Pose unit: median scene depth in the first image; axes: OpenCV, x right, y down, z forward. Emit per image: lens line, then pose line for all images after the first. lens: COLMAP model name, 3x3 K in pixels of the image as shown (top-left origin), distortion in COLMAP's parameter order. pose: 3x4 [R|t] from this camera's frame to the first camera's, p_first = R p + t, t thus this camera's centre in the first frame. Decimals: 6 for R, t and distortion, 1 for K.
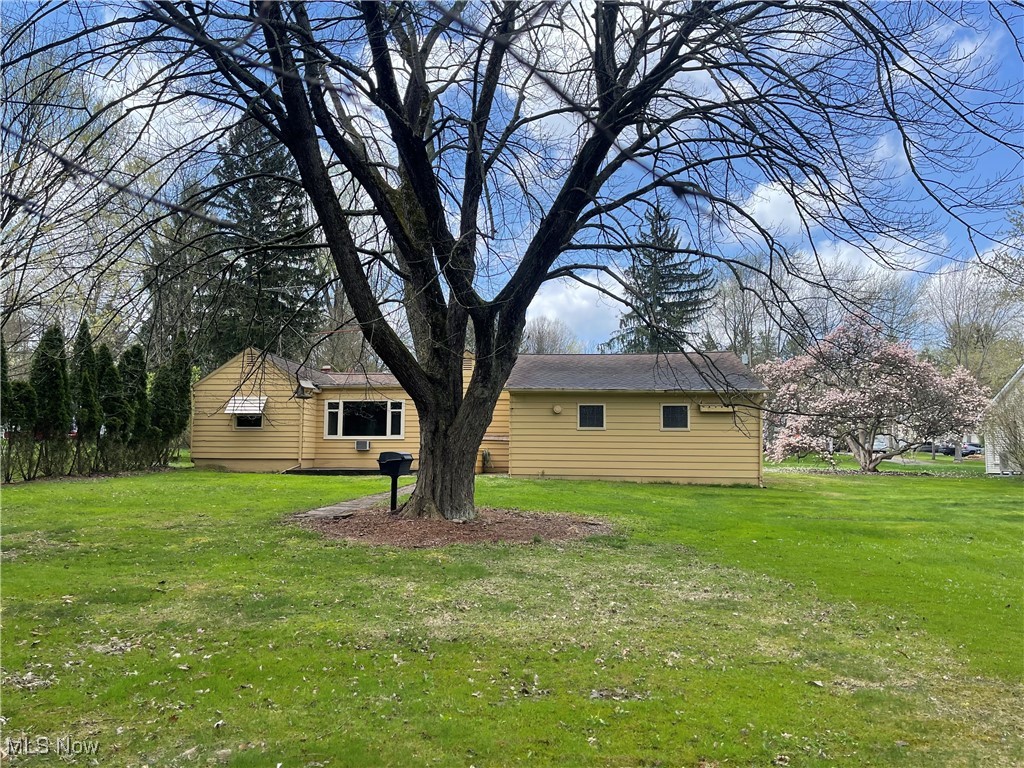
lens RADIAL K [[760.9, 0, 512.0], [0, 760.9, 384.0], [0, 0, 1]] dist [0.076251, -0.121144]
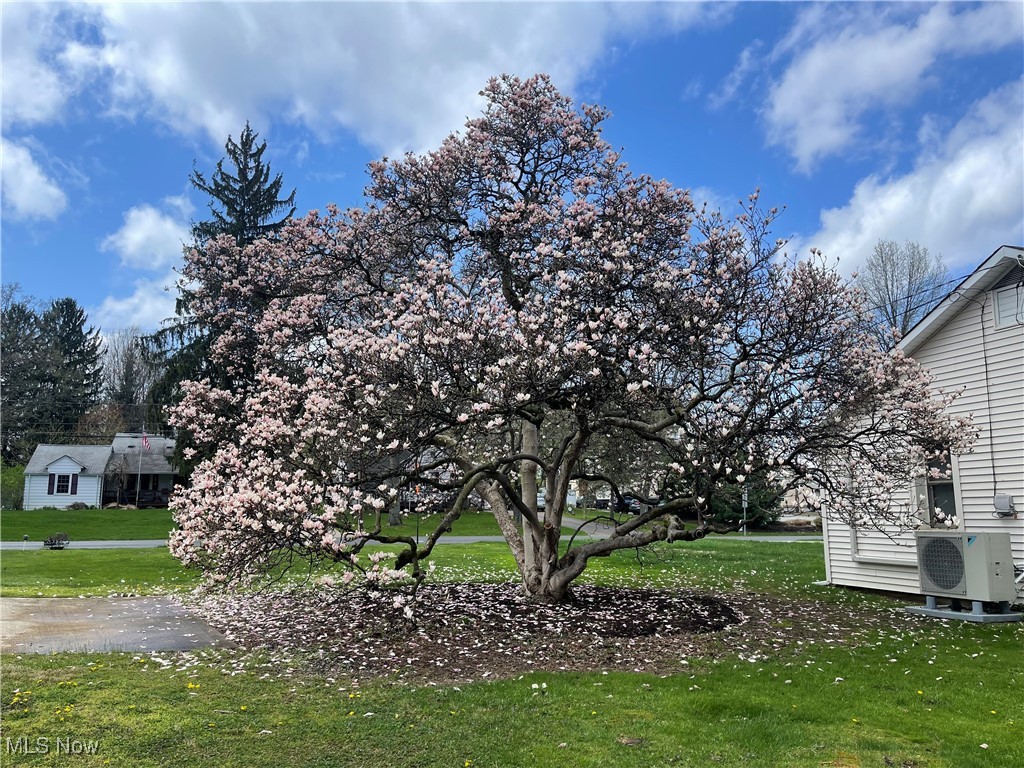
lens RADIAL K [[760.9, 0, 512.0], [0, 760.9, 384.0], [0, 0, 1]] dist [0.076251, -0.121144]
pose [[0.911980, 0.060008, 0.405822, 0.316330], [-0.032339, 0.996681, -0.074705, 0.050502], [-0.408958, 0.055006, 0.910894, 0.710165]]
